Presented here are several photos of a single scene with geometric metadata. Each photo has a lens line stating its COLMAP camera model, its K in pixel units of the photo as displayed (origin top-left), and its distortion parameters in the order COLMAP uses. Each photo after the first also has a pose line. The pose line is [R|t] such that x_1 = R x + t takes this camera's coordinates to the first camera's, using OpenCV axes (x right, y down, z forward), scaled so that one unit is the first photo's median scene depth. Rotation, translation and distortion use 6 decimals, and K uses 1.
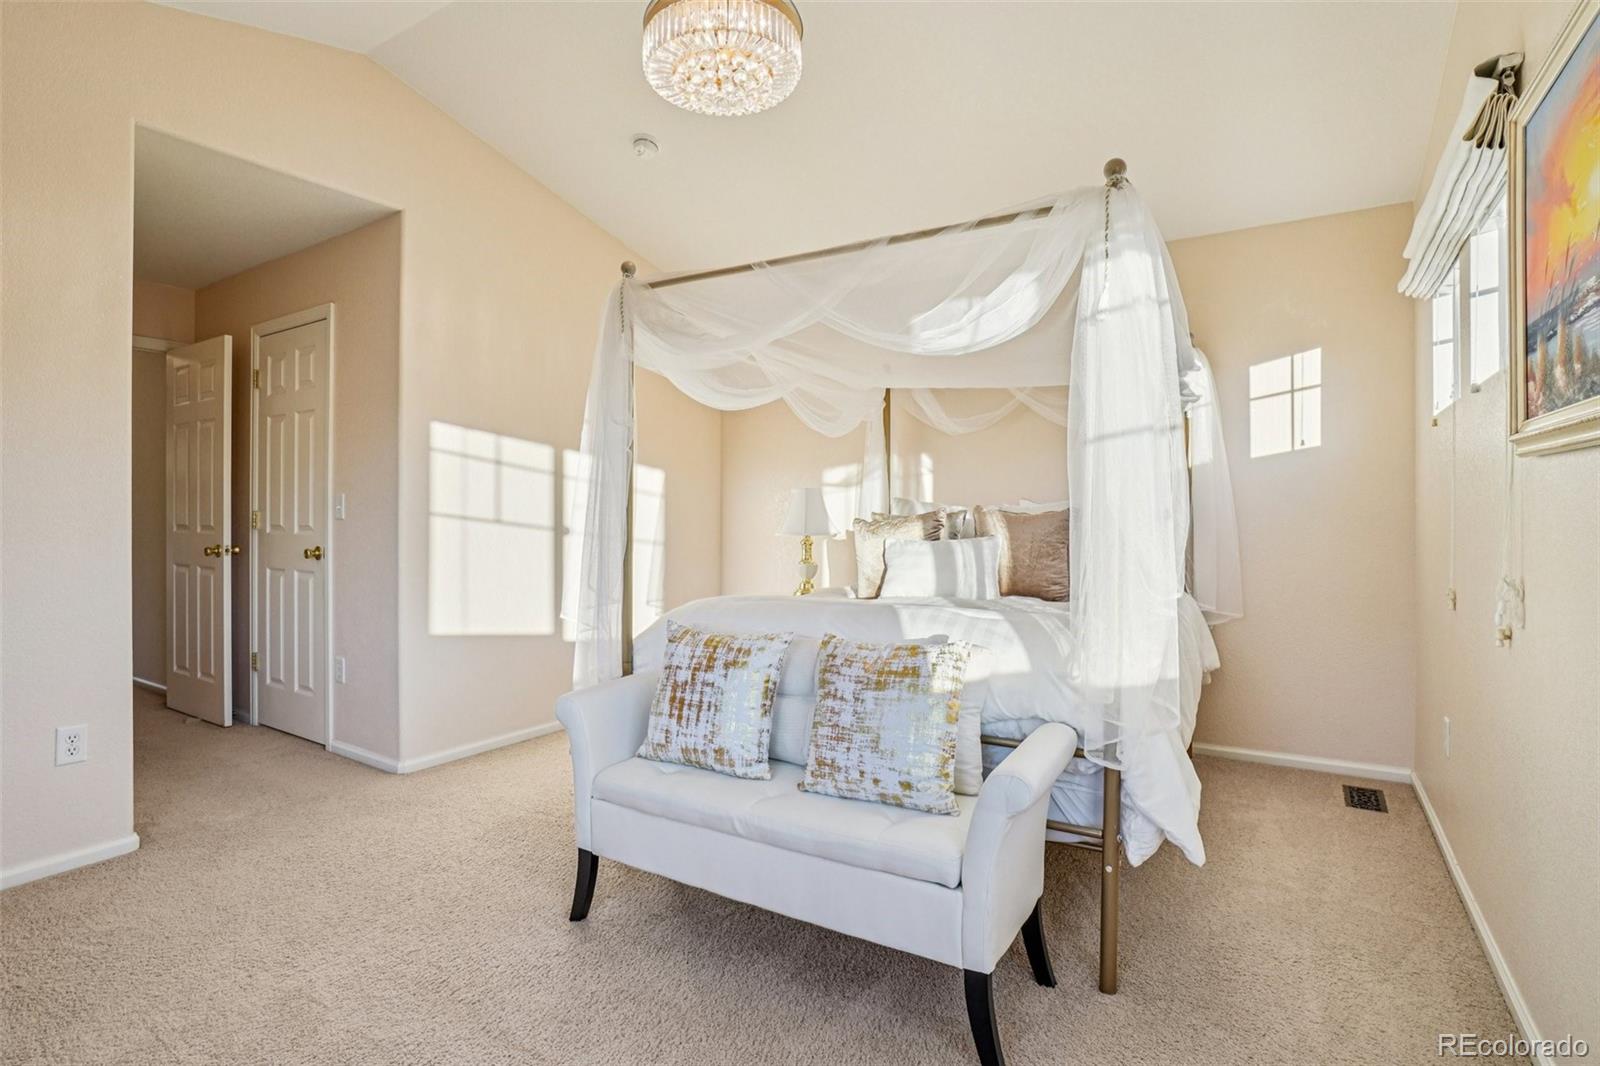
lens RADIAL K [[829.2, 0, 796.4], [0, 829.2, 523.2], [0, 0, 1]] dist [-0.021187, 0.000682]
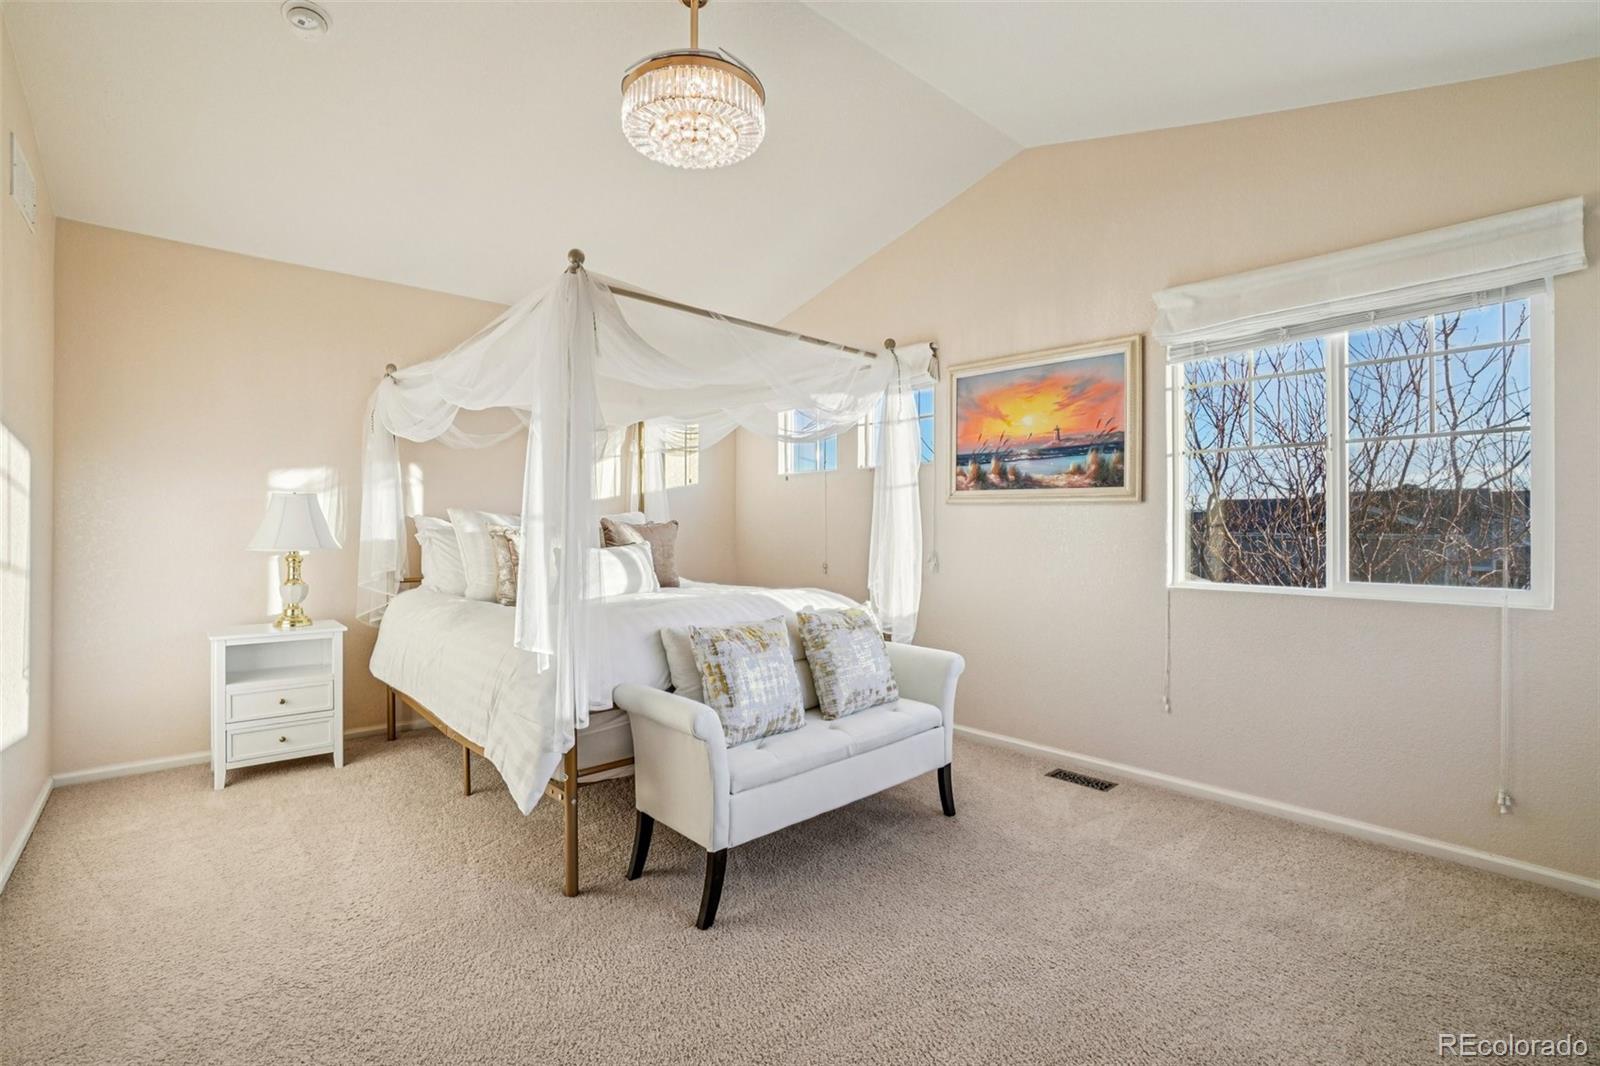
lens RADIAL K [[731.9, 0, 789.3], [0, 731.9, 546.0], [0, 0, 1]] dist [-0.066217, 0.024541]
pose [[0.244547, -0.028908, 0.969206, -1.024016], [0.007039, 0.999582, 0.028038, -0.010968], [-0.969612, -0.000034, 0.244649, 0.637625]]
